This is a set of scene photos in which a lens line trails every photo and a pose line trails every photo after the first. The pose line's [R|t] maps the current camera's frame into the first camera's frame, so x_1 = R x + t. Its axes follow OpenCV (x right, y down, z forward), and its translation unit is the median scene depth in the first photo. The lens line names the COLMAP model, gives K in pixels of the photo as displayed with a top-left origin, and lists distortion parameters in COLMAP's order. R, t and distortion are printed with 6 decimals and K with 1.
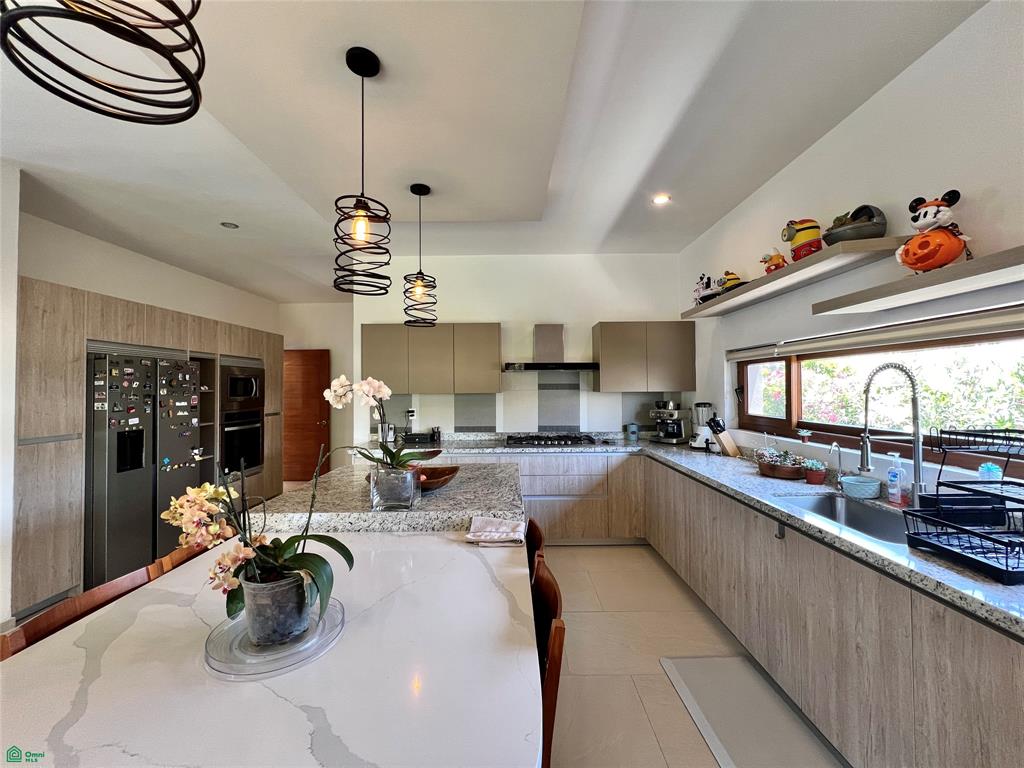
lens RADIAL K [[412.9, 0, 512.9], [0, 412.9, 387.3], [0, 0, 1]] dist [-0.003197, -0.001392]
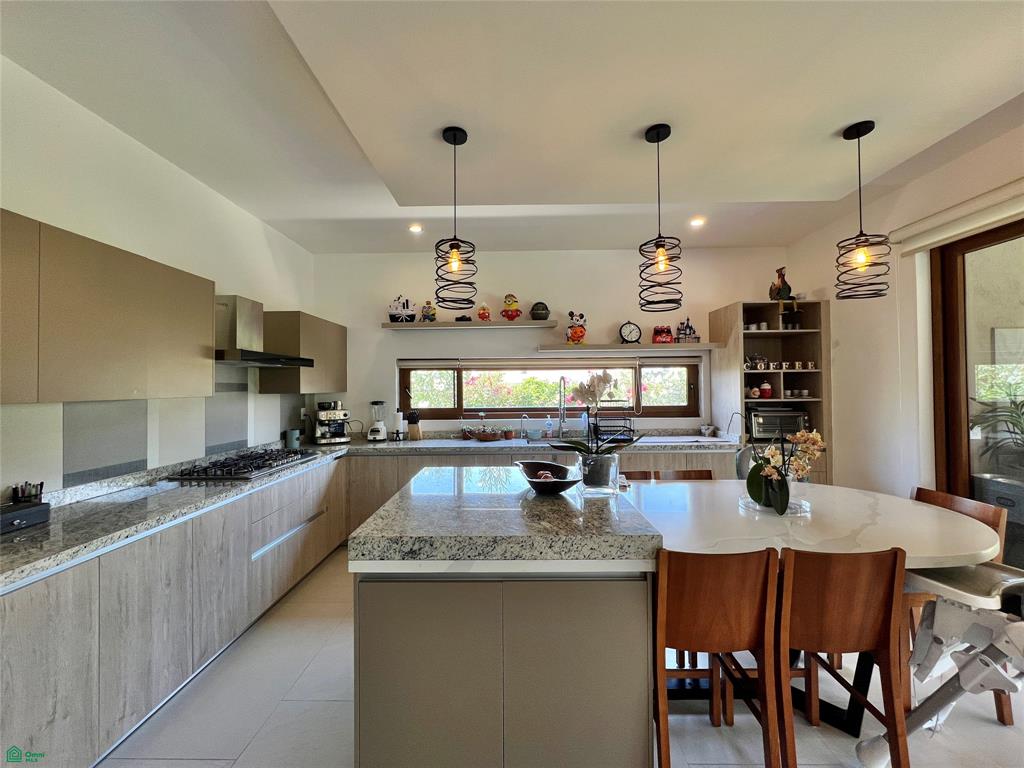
lens RADIAL K [[412.9, 0, 513.6], [0, 412.9, 380.6], [0, 0, 1]] dist [-0.003197, -0.001392]
pose [[0.011033, 0.020604, 0.999727, -0.602120], [0.007409, 0.999759, -0.020686, 0.005456], [-0.999912, 0.007635, 0.010878, 0.519466]]
